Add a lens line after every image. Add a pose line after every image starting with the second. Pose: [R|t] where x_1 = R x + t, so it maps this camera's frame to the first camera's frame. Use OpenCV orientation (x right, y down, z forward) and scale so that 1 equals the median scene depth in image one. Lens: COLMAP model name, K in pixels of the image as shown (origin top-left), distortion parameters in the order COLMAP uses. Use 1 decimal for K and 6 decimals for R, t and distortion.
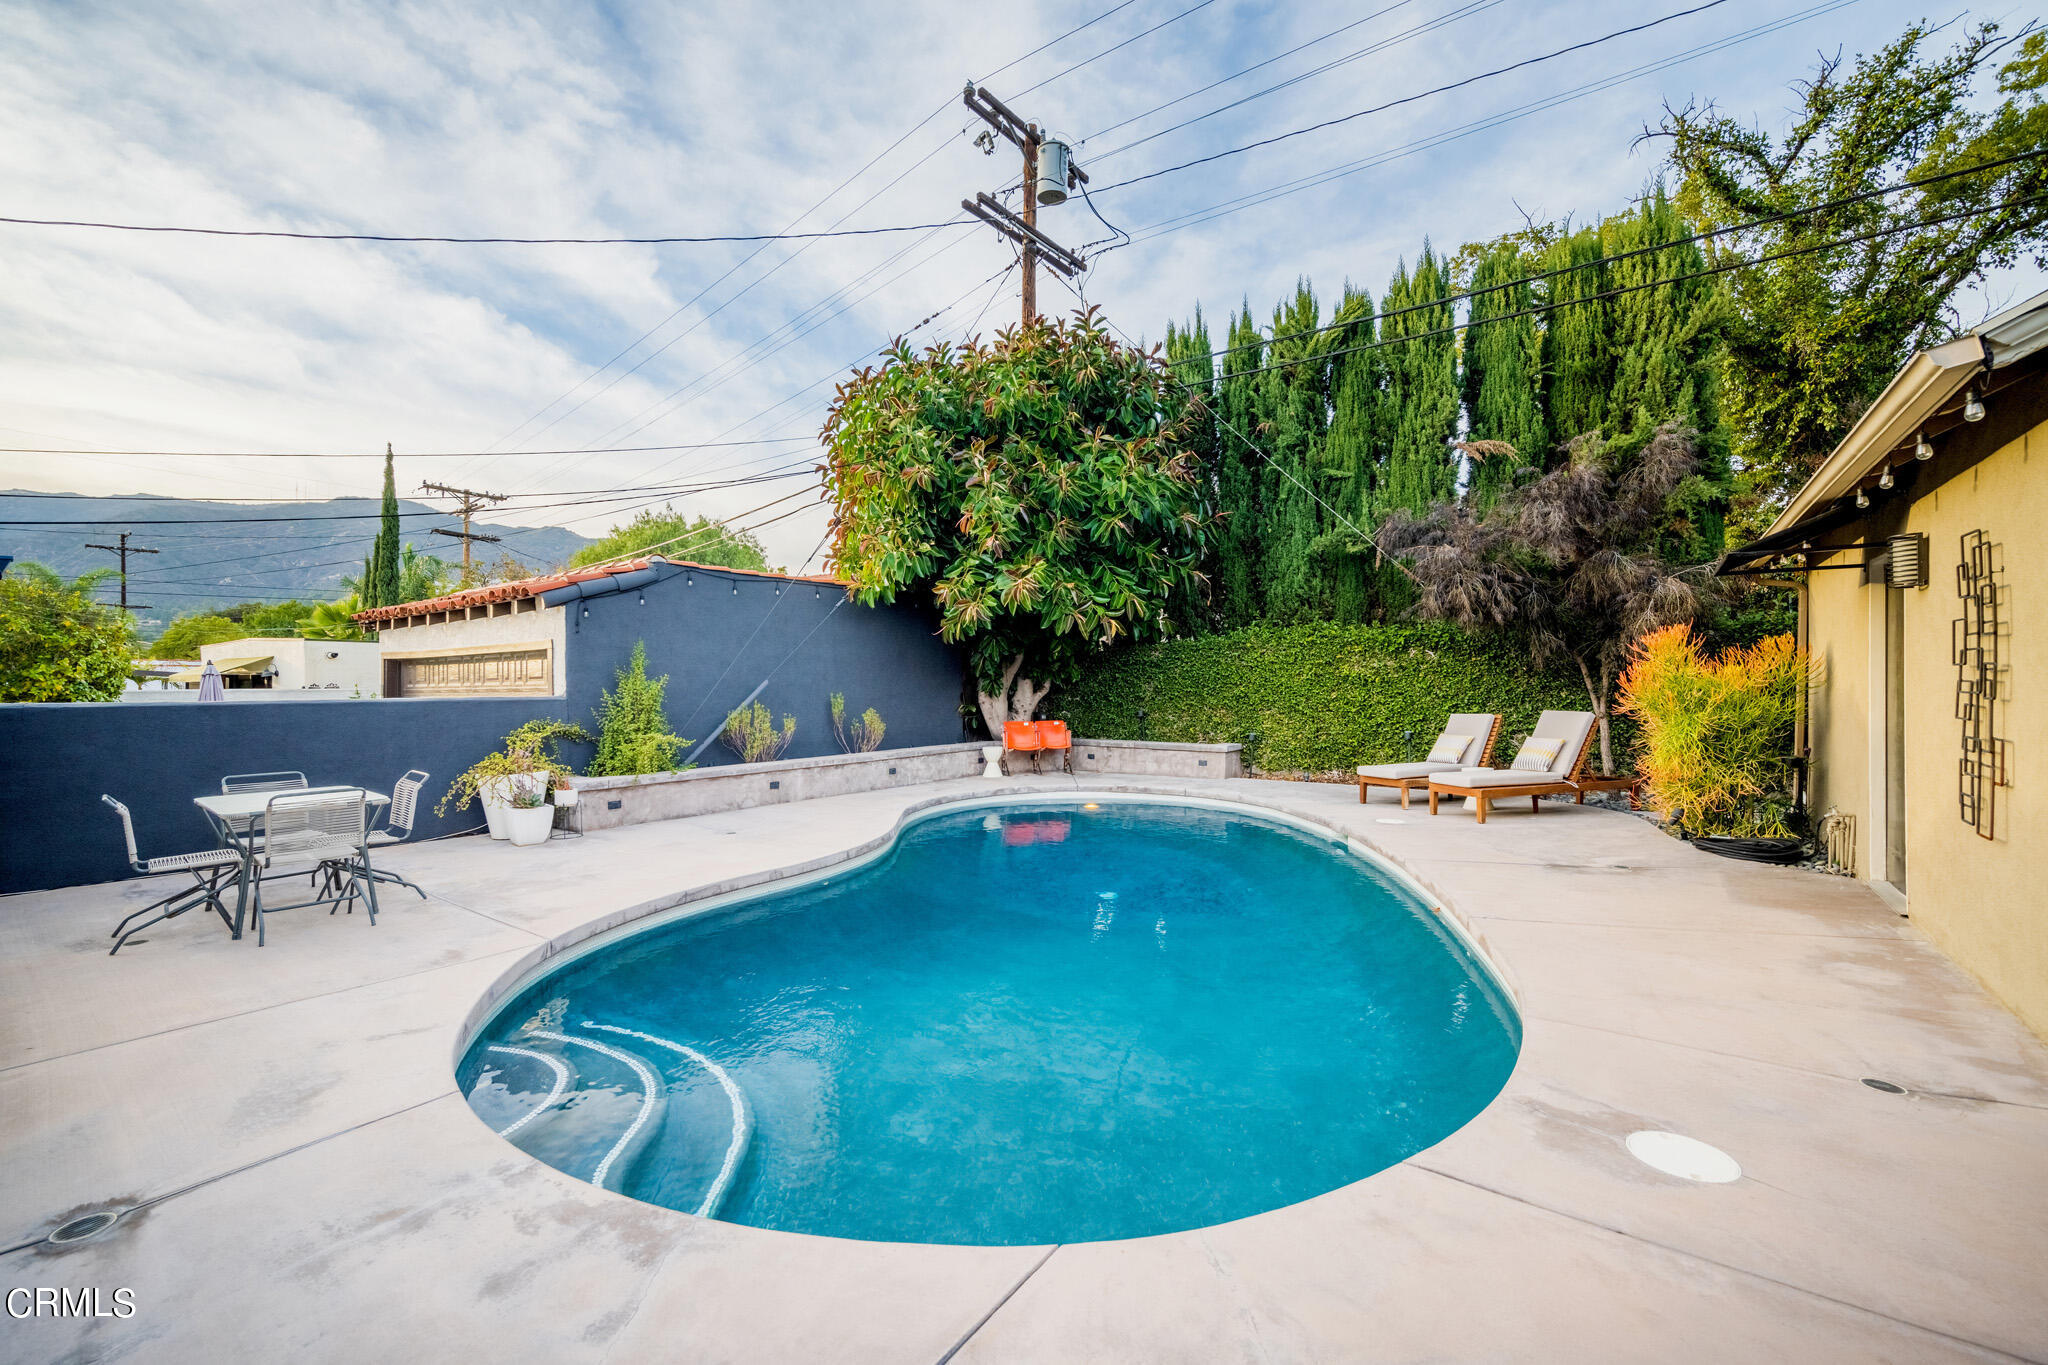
lens RADIAL K [[825.5, 0, 1011.1], [0, 825.5, 690.8], [0, 0, 1]] dist [-0.005668, 0.000489]
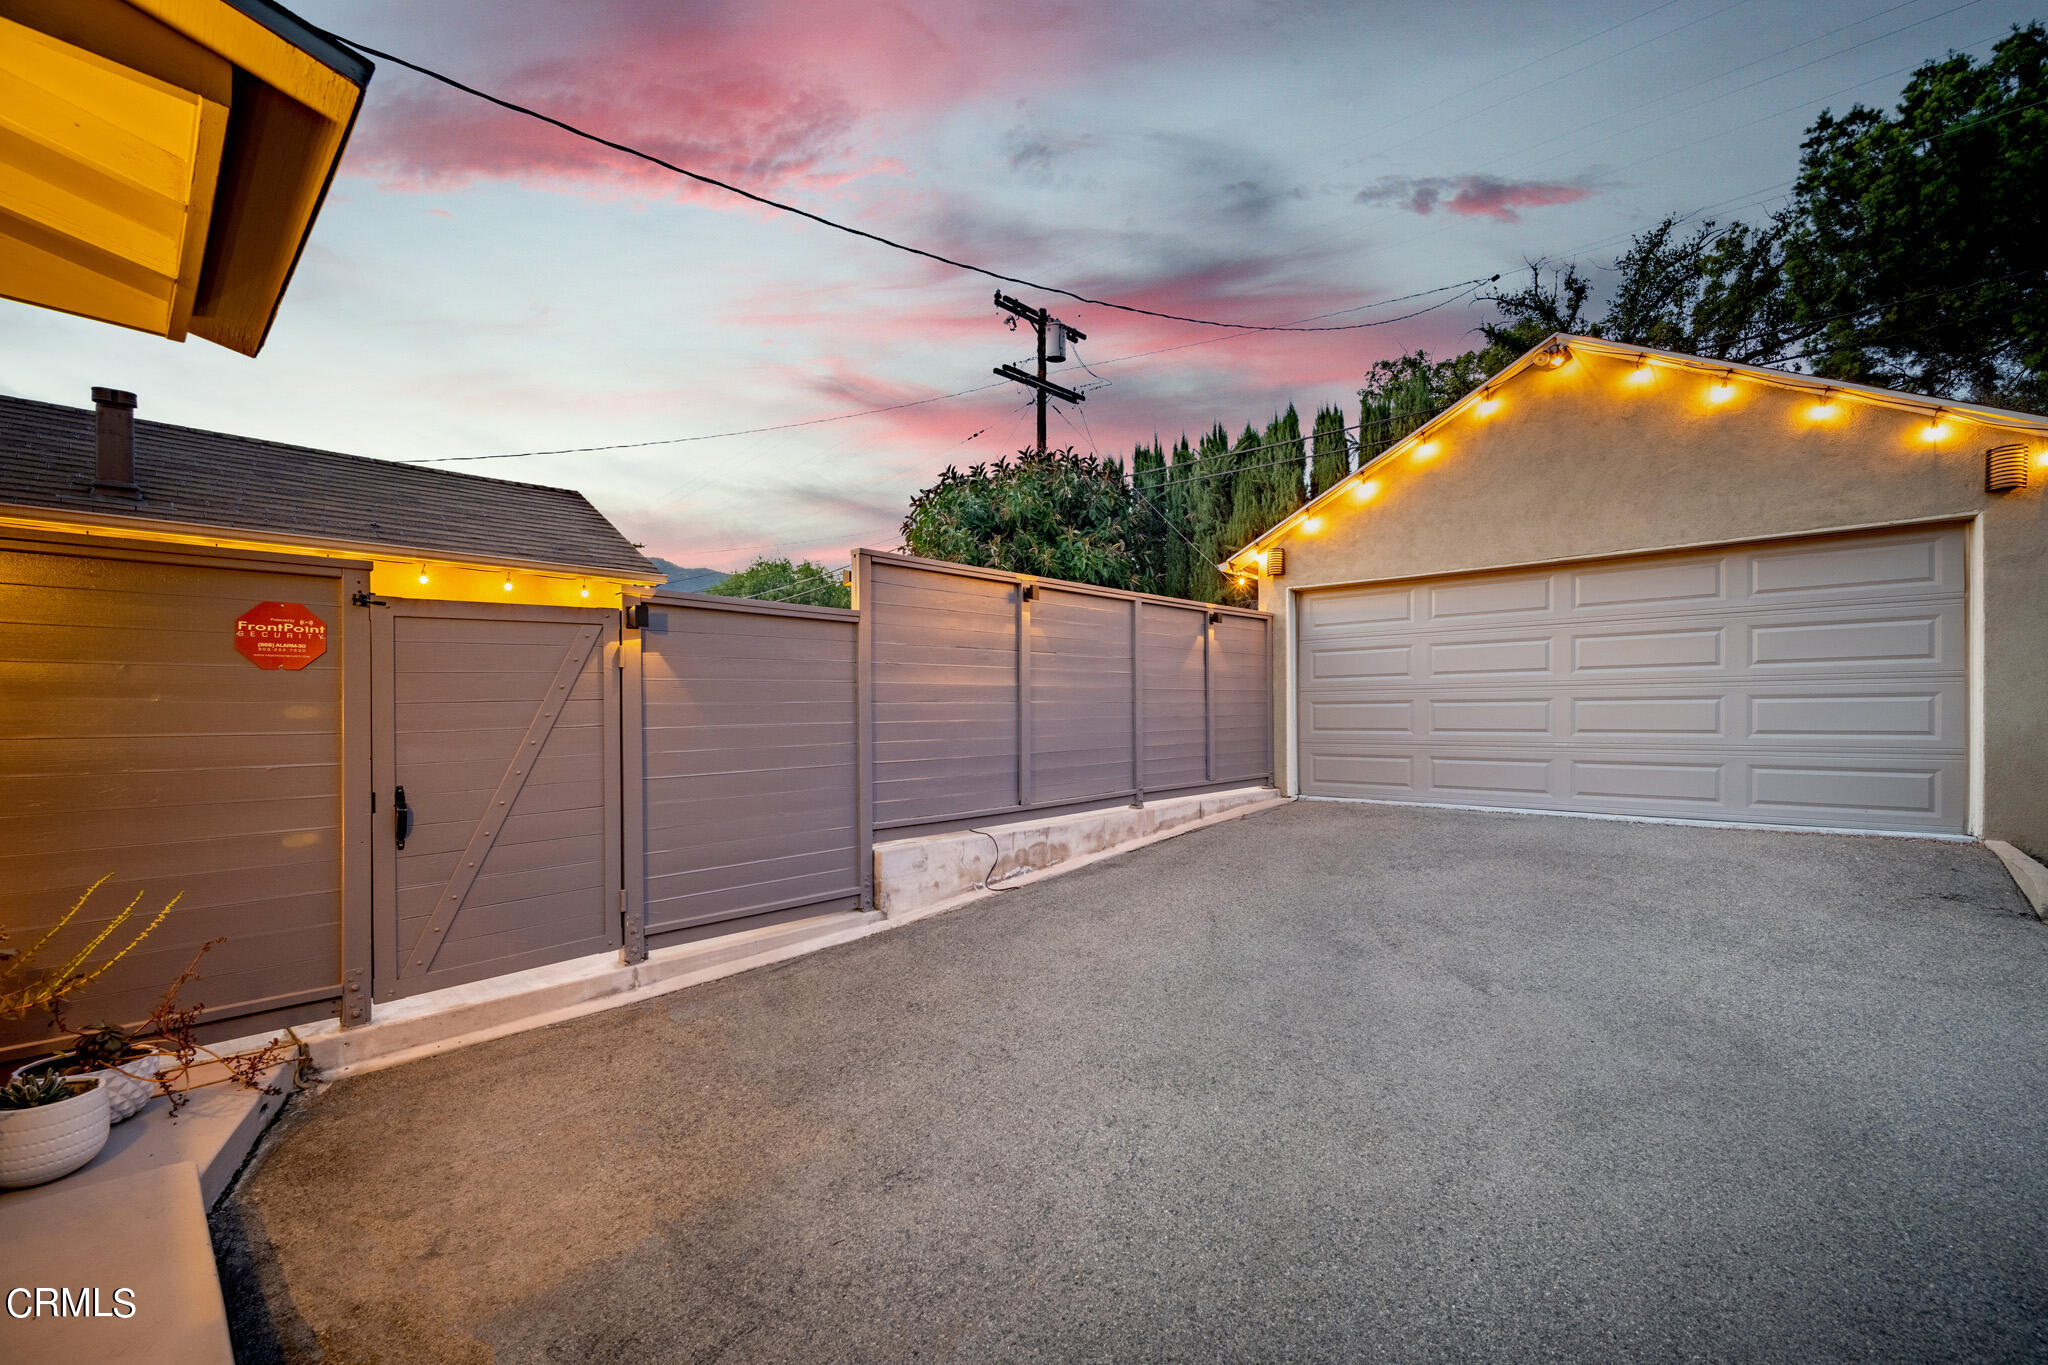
lens RADIAL K [[825.5, 0, 1045.2], [0, 825.5, 699.8], [0, 0, 1]] dist [-0.005668, 0.000489]
pose [[0.997932, -0.005779, -0.064016, 0.152214], [0.004557, 0.999805, -0.019226, 0.048024], [0.064115, 0.018895, 0.997764, -0.576370]]
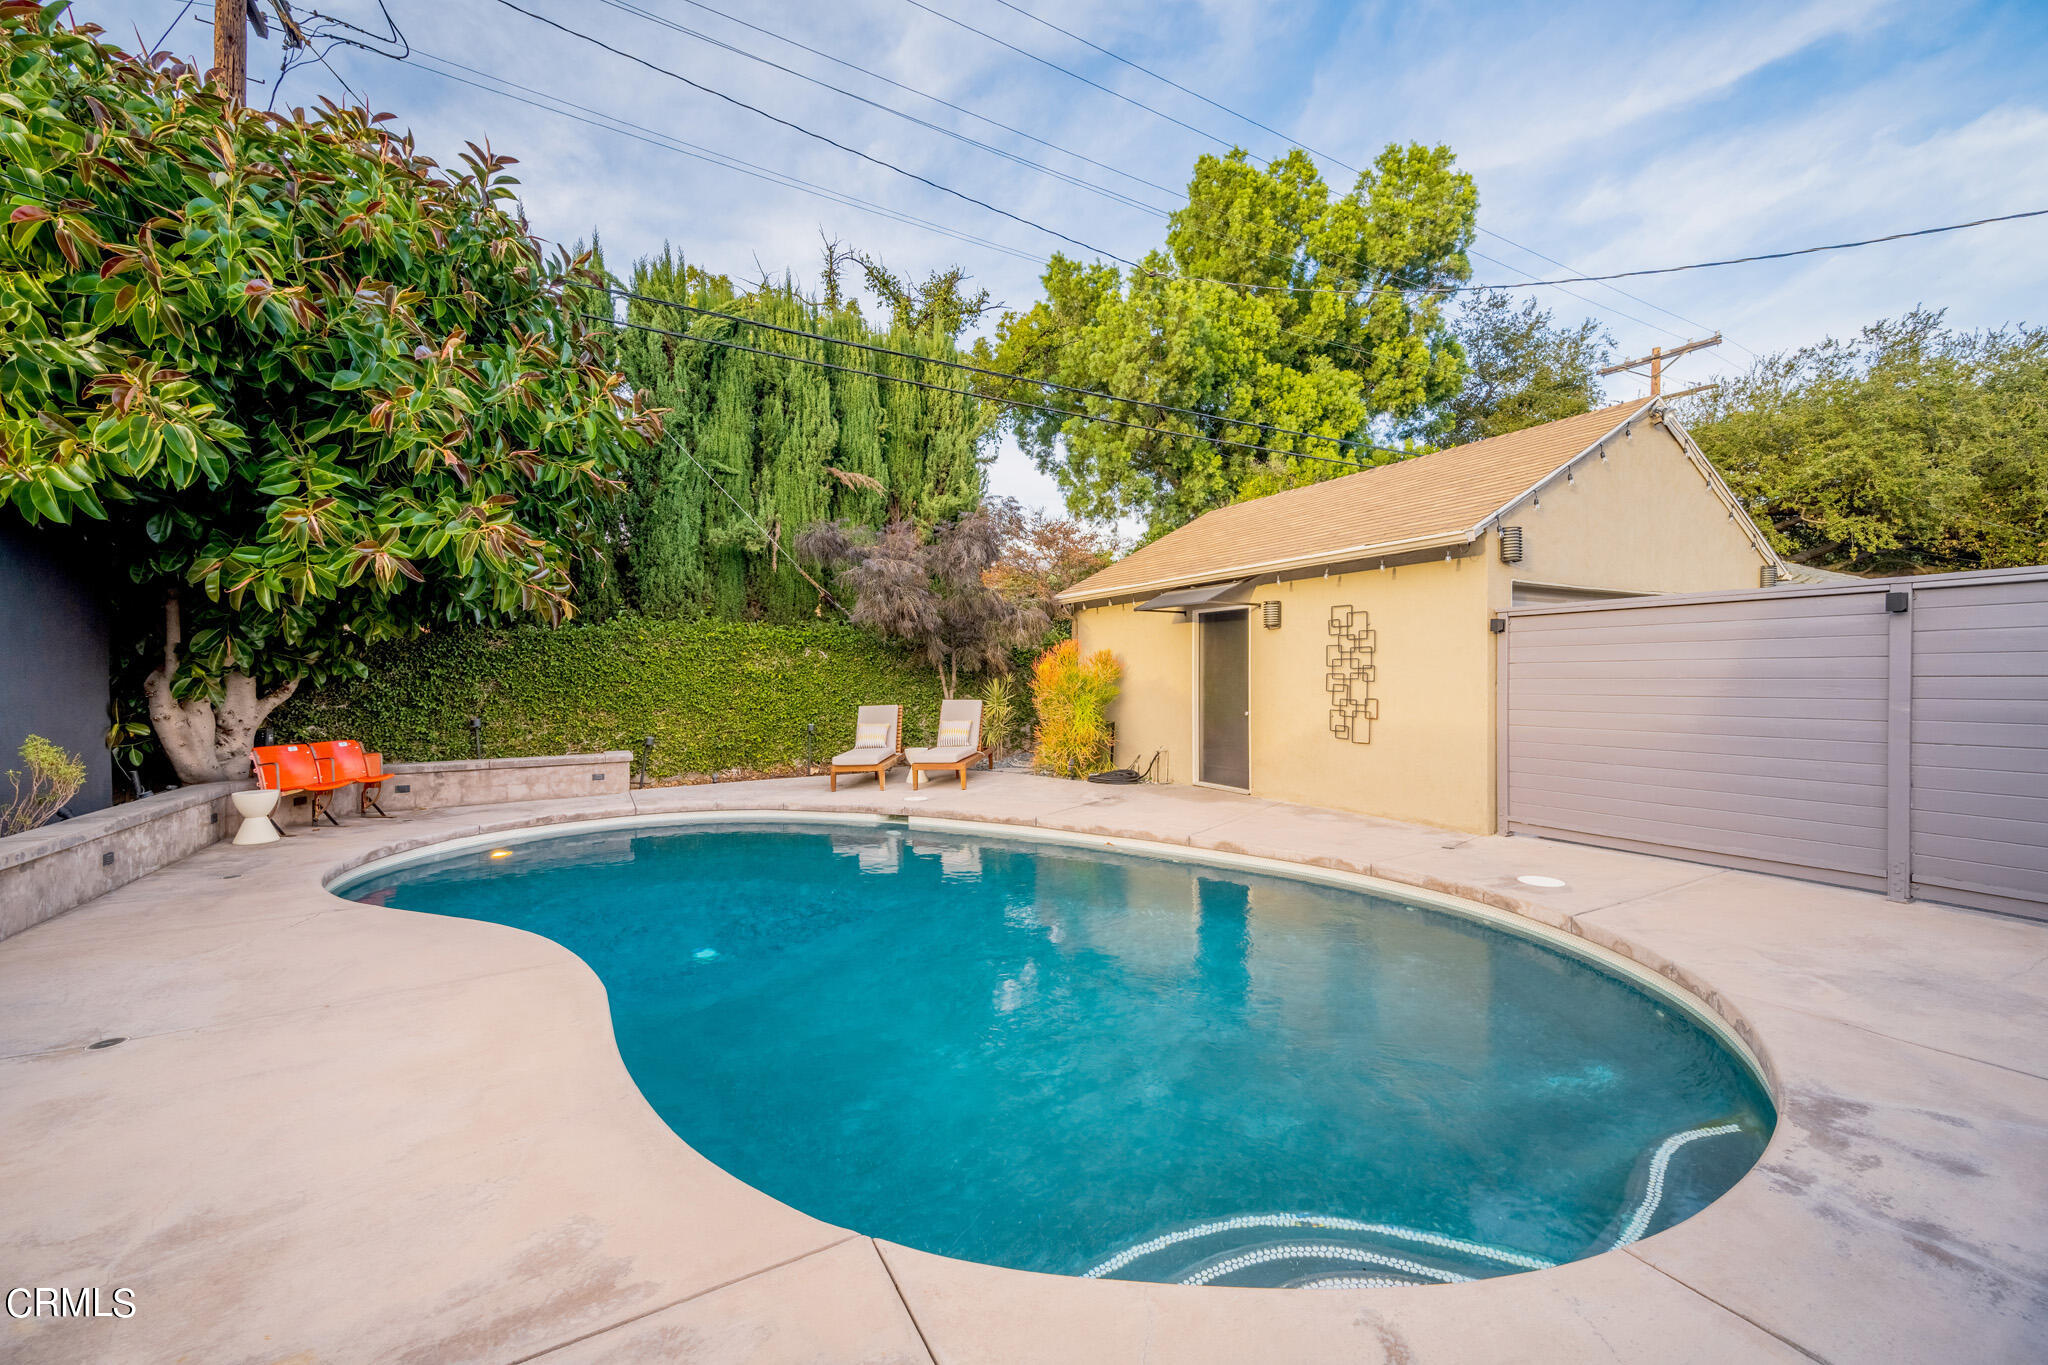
lens RADIAL K [[825.5, 0, 1033.2], [0, 825.5, 663.5], [0, 0, 1]] dist [-0.005668, 0.000489]
pose [[0.389281, 0.021322, 0.920872, -0.371391], [0.015817, 0.999430, -0.029827, 0.004887], [-0.920983, 0.026177, 0.388722, 0.291762]]
